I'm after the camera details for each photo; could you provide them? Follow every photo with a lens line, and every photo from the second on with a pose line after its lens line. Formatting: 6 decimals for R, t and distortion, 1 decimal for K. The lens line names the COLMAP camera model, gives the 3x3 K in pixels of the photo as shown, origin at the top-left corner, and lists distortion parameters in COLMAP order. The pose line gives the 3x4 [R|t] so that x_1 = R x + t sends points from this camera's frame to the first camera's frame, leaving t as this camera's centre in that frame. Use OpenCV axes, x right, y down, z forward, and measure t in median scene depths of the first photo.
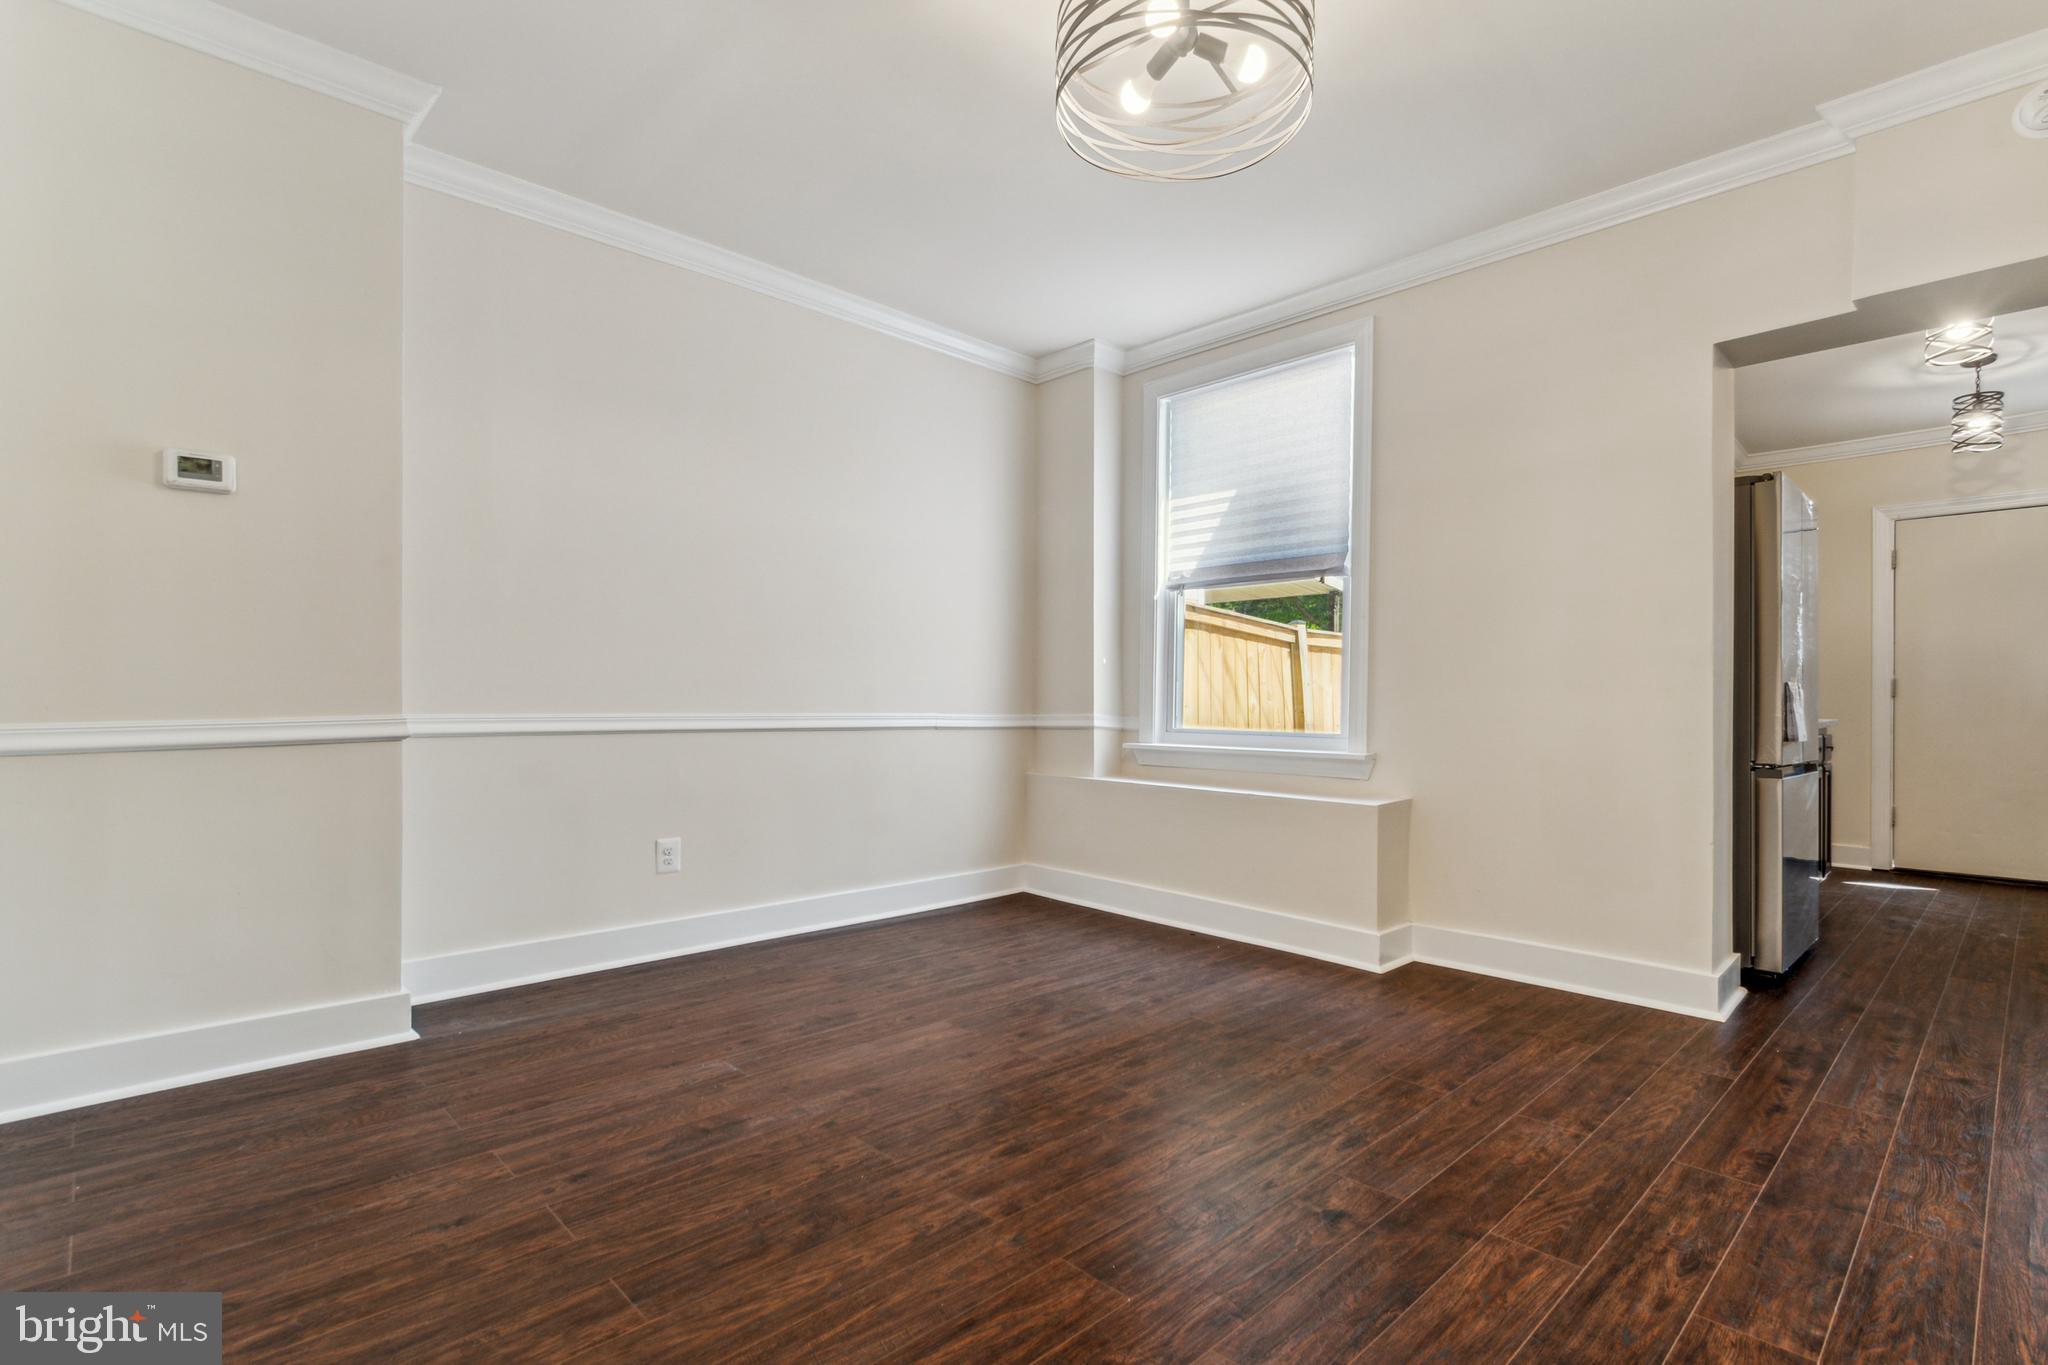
lens RADIAL K [[966.2, 0, 1065.6], [0, 966.2, 684.4], [0, 0, 1]] dist [-0.000792, -0.000333]
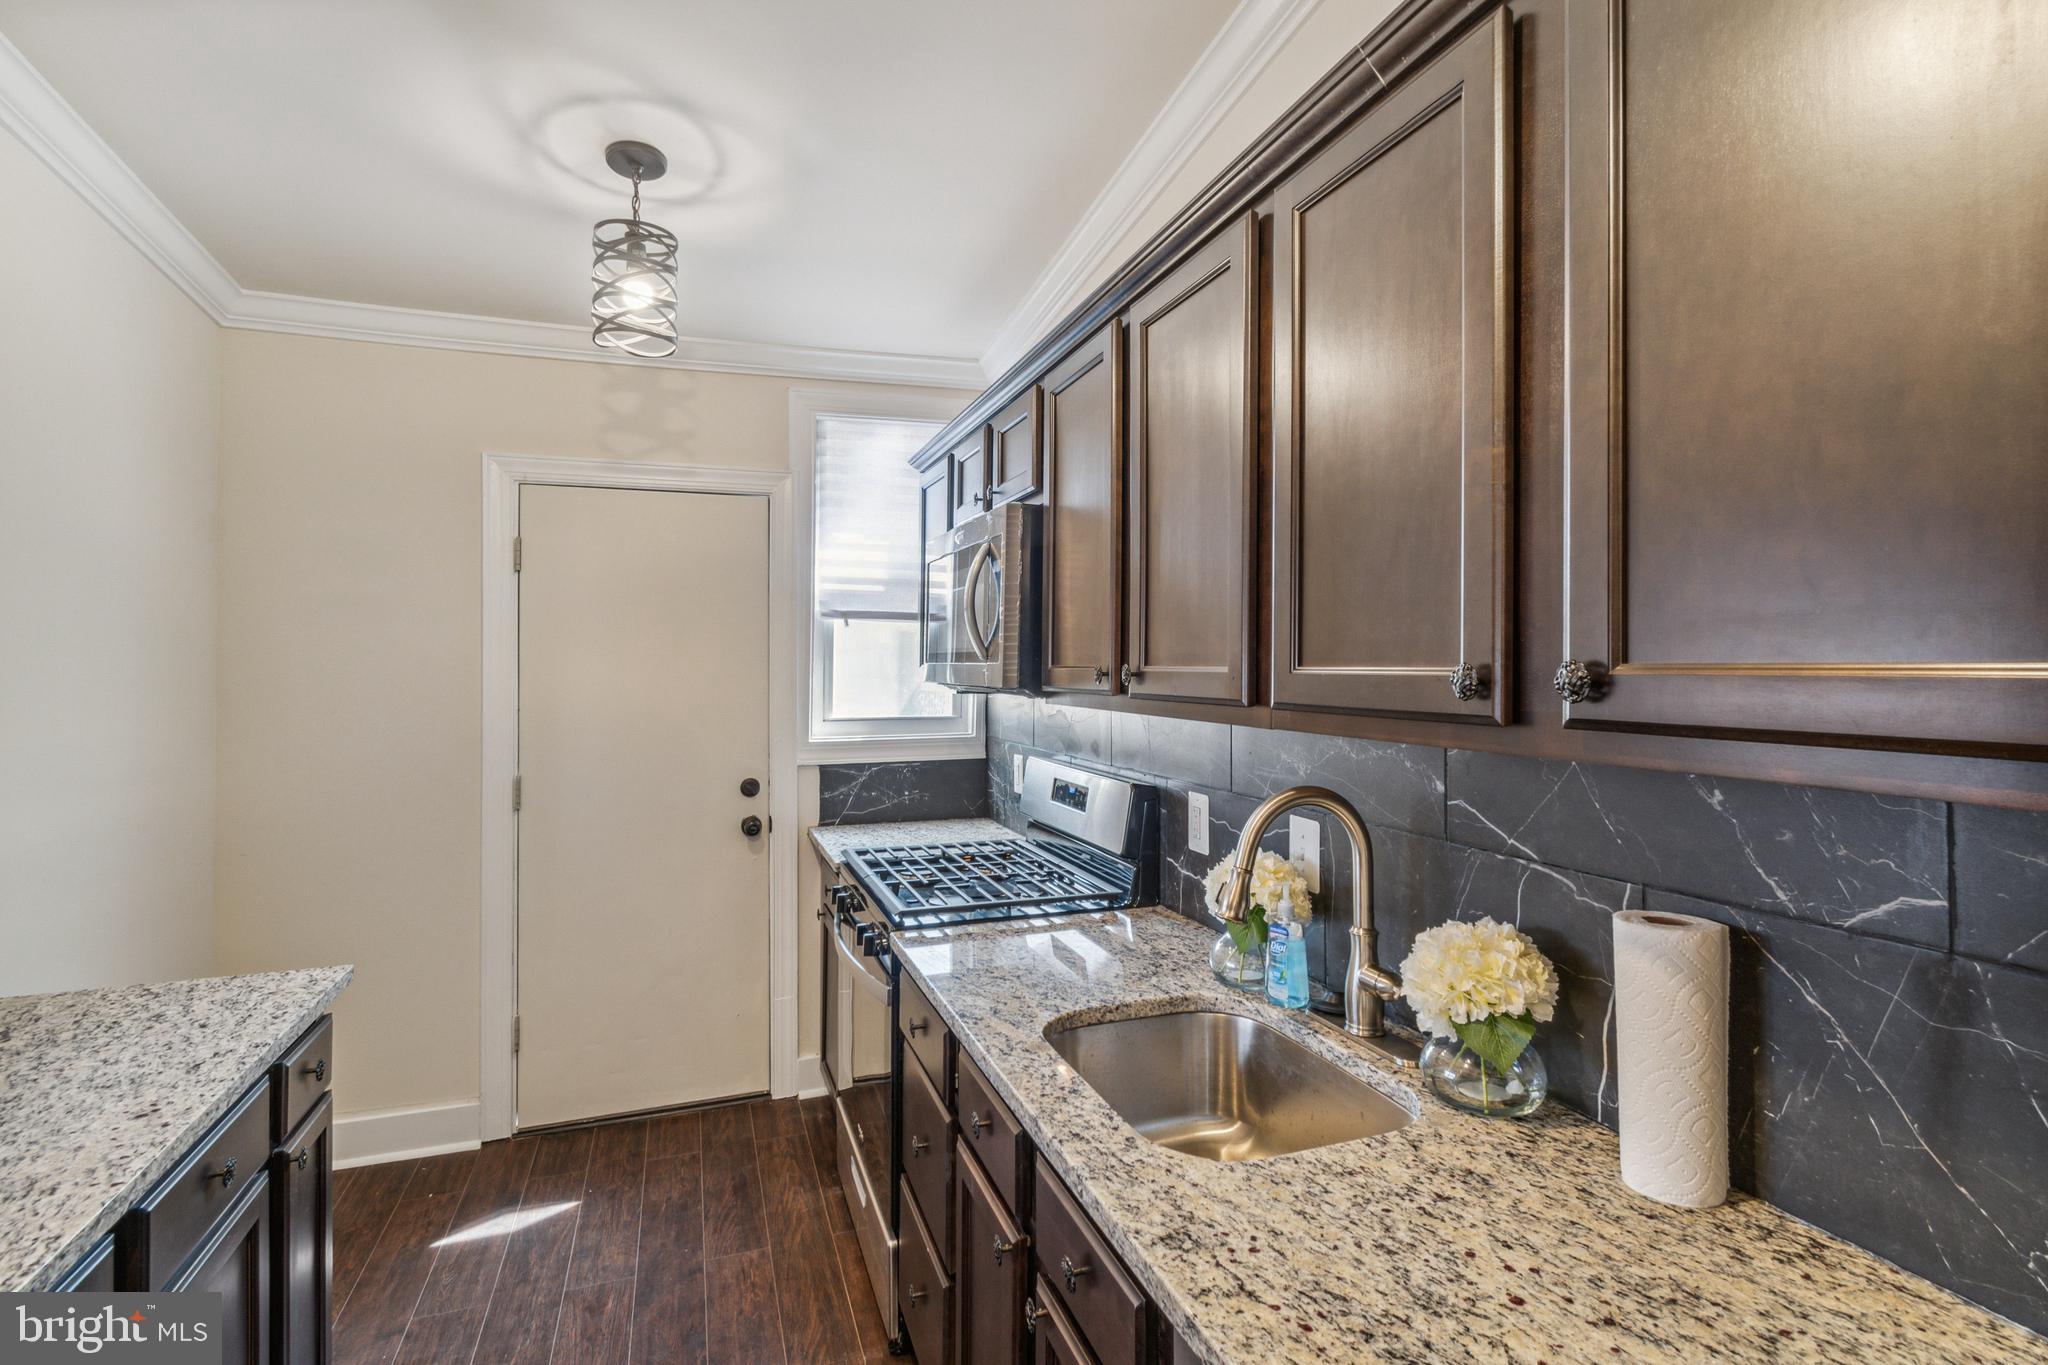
lens RADIAL K [[970.5, 0, 1017.0], [0, 970.5, 690.3], [0, 0, 1]] dist [0.011756, -0.005515]
pose [[0.431410, -0.032927, 0.901555, 0.726020], [-0.009391, 0.999116, 0.040984, -0.116907], [-0.902107, -0.026148, 0.430719, 0.763288]]
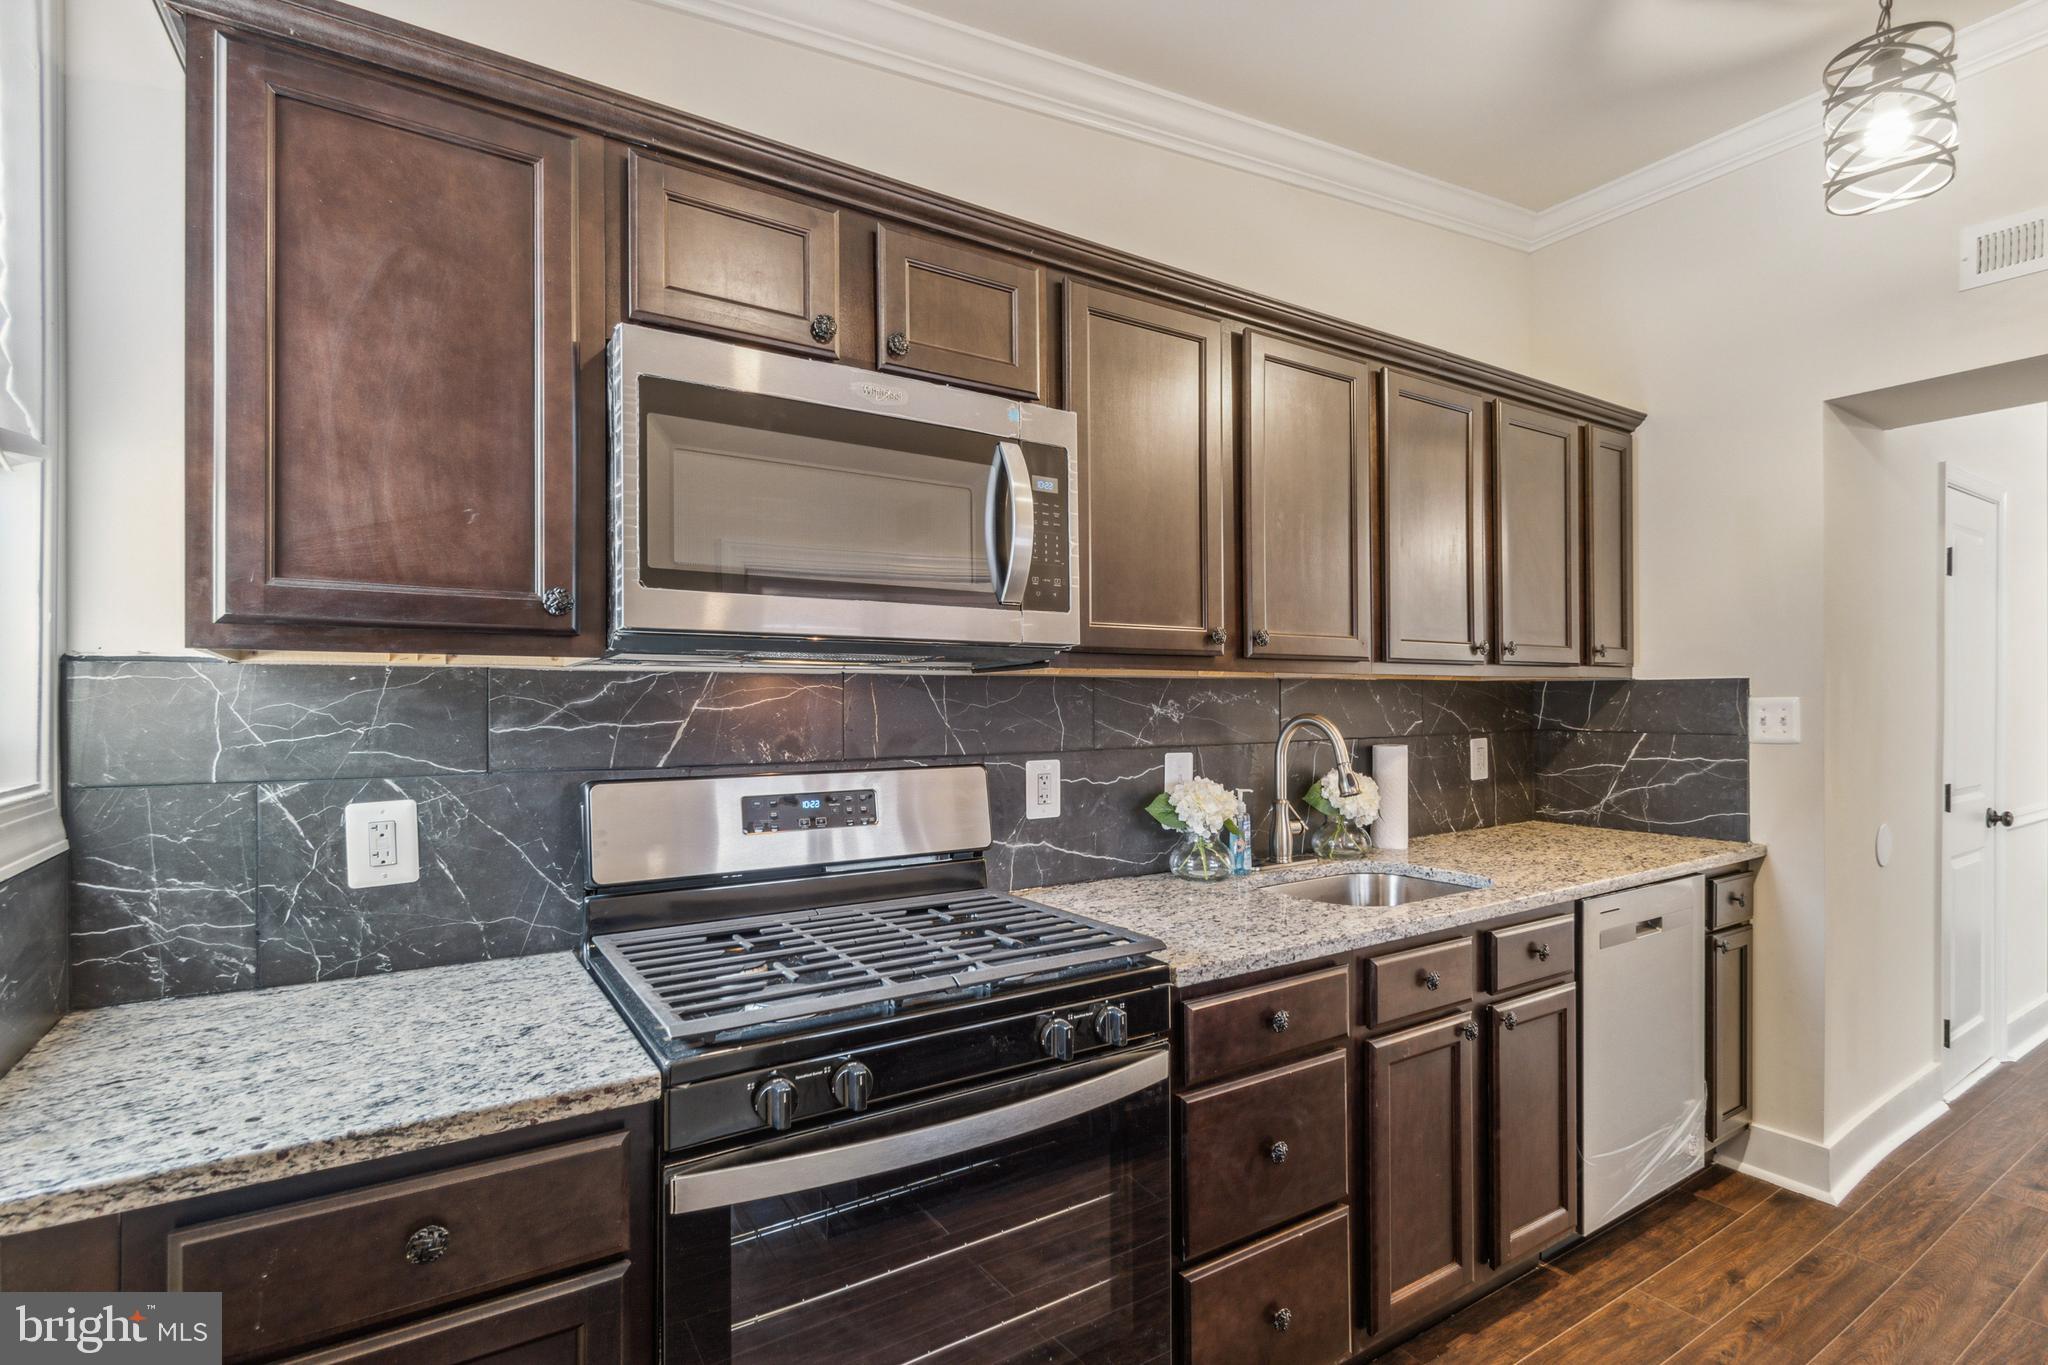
lens RADIAL K [[952.5, 0, 1036.8], [0, 952.5, 674.3], [0, 0, 1]] dist [-0.000516, -0.000770]
pose [[-0.977746, 0.002397, 0.209778, 1.161235], [-0.006542, 0.999100, -0.041907, -0.062459], [-0.209689, -0.042347, -0.976851, 1.458526]]
